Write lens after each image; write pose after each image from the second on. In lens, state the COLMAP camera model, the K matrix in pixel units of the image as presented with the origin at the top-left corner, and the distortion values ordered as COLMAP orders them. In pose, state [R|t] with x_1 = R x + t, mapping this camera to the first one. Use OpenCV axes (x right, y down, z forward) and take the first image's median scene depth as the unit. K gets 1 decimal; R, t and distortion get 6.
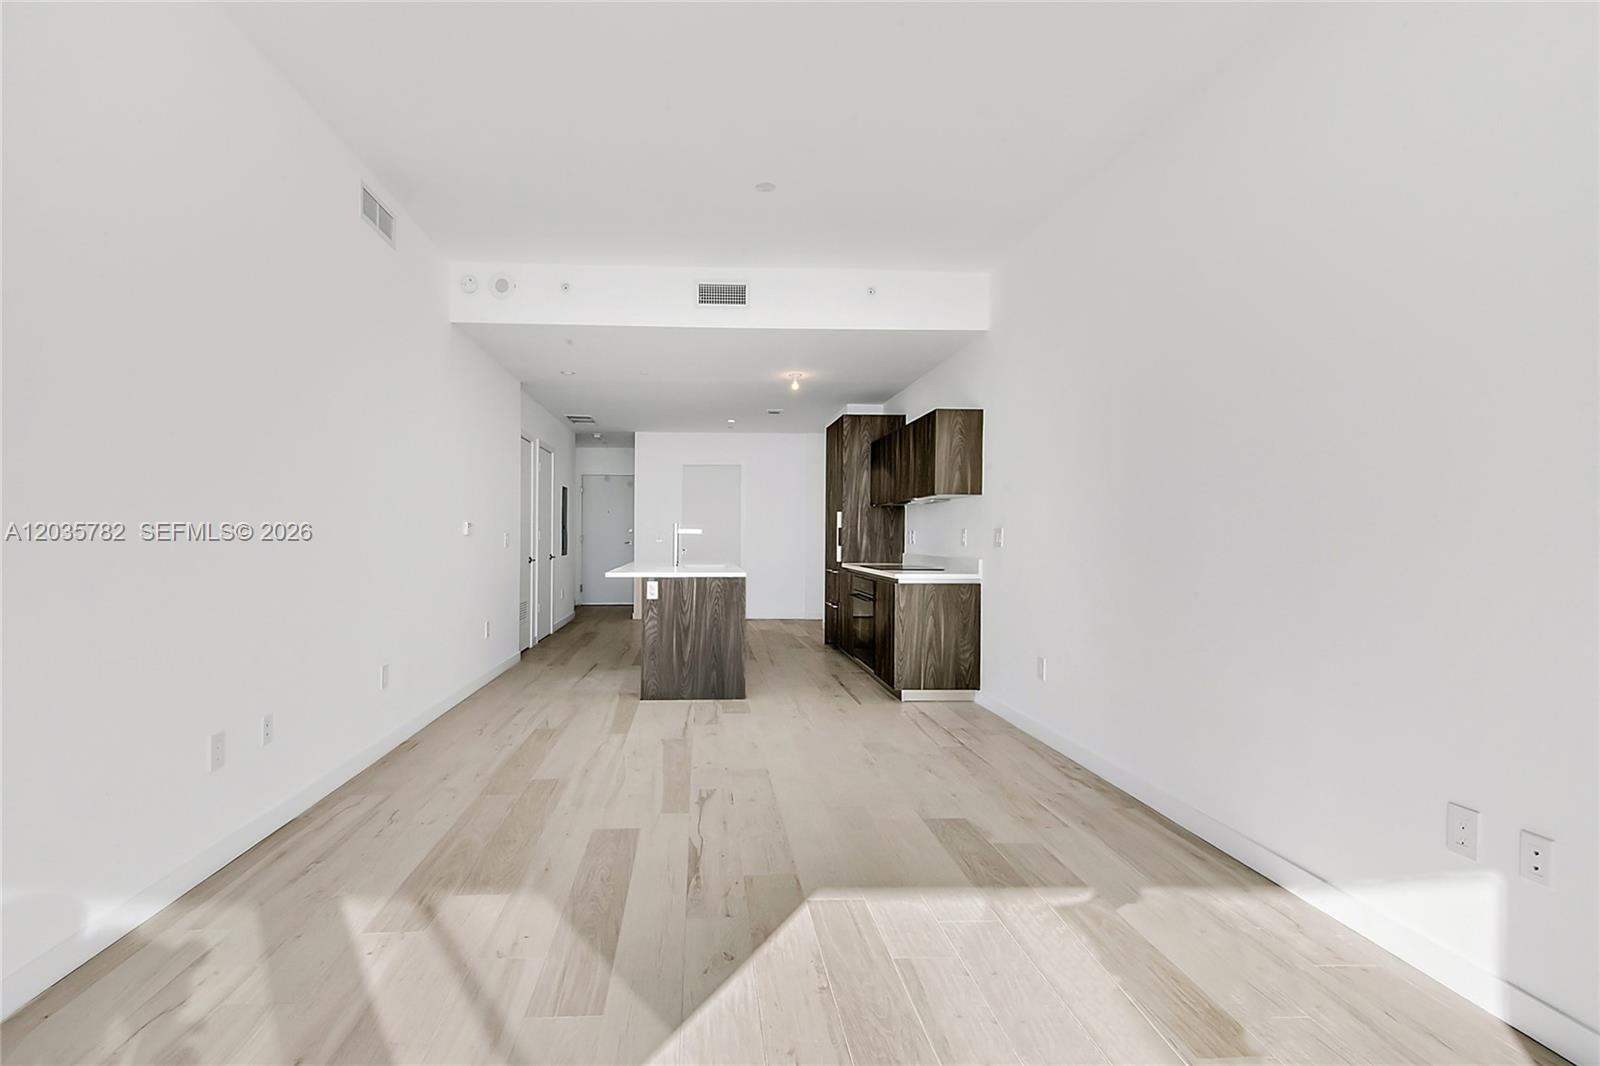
lens RADIAL K [[756.3, 0, 788.3], [0, 756.3, 535.7], [0, 0, 1]] dist [0.039135, -0.010154]
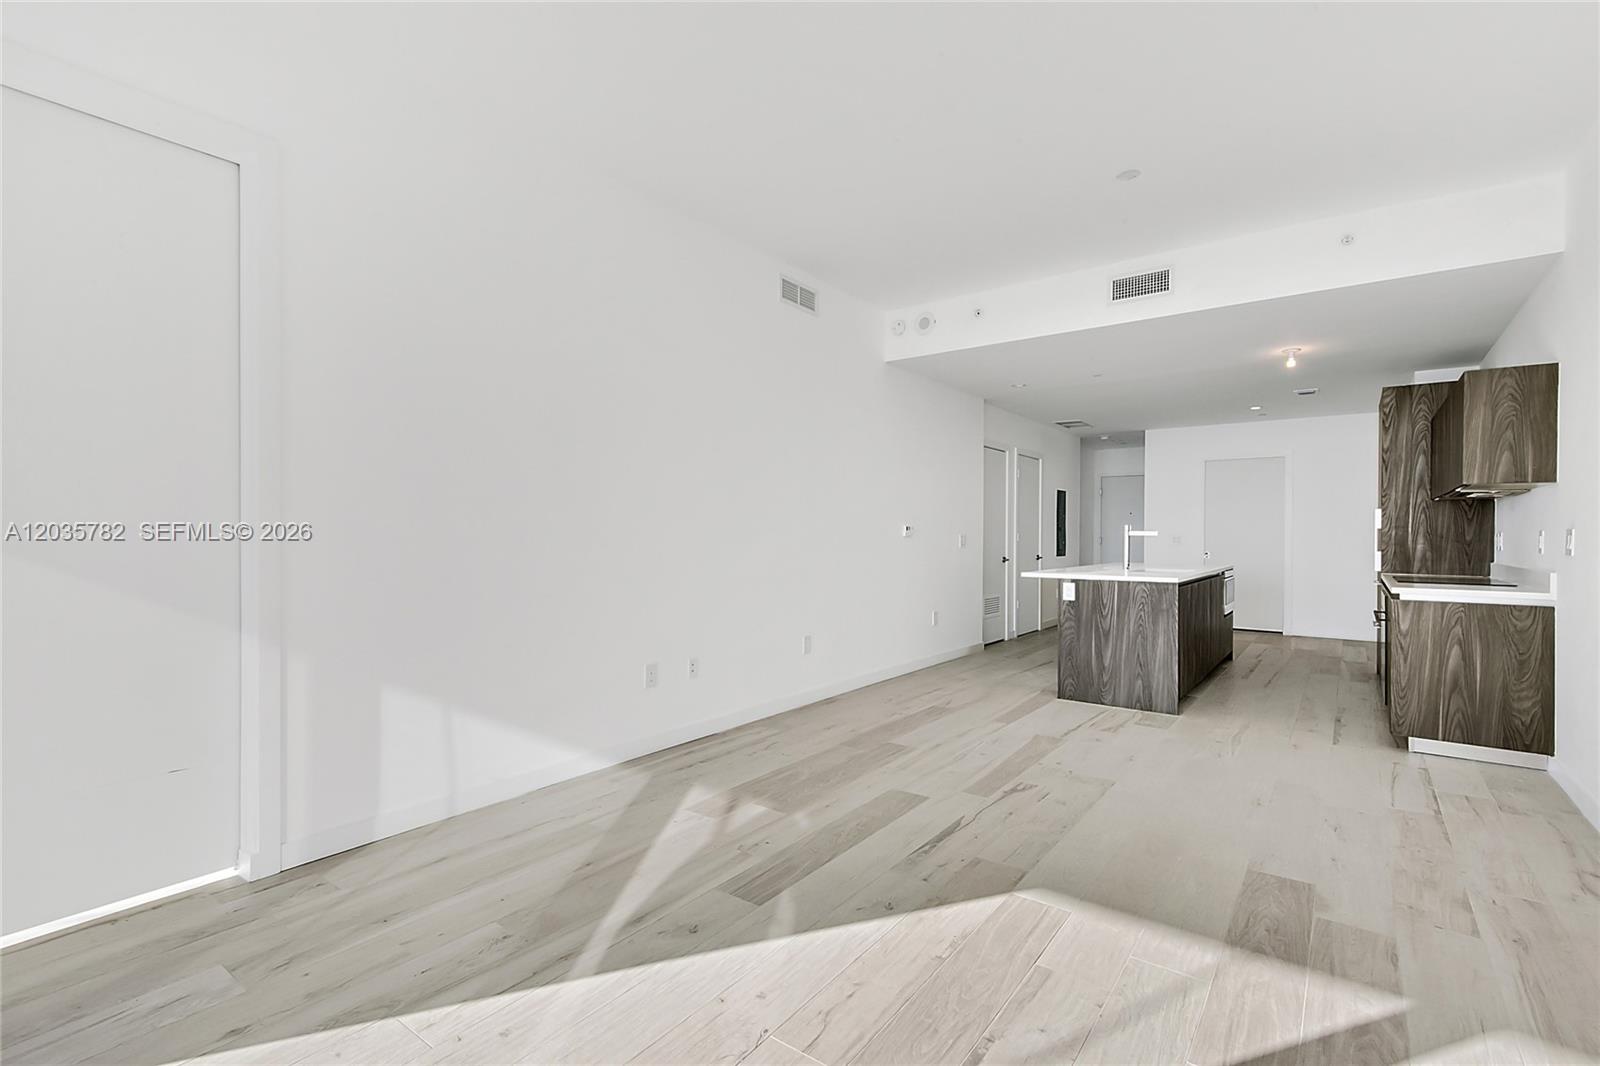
lens RADIAL K [[756.3, 0, 858.4], [0, 756.3, 531.5], [0, 0, 1]] dist [0.039135, -0.010154]
pose [[0.780323, -0.001624, -0.625374, 0.248562], [-0.002993, 0.999975, -0.006332, -0.001214], [0.625369, 0.006813, 0.780299, 0.030841]]
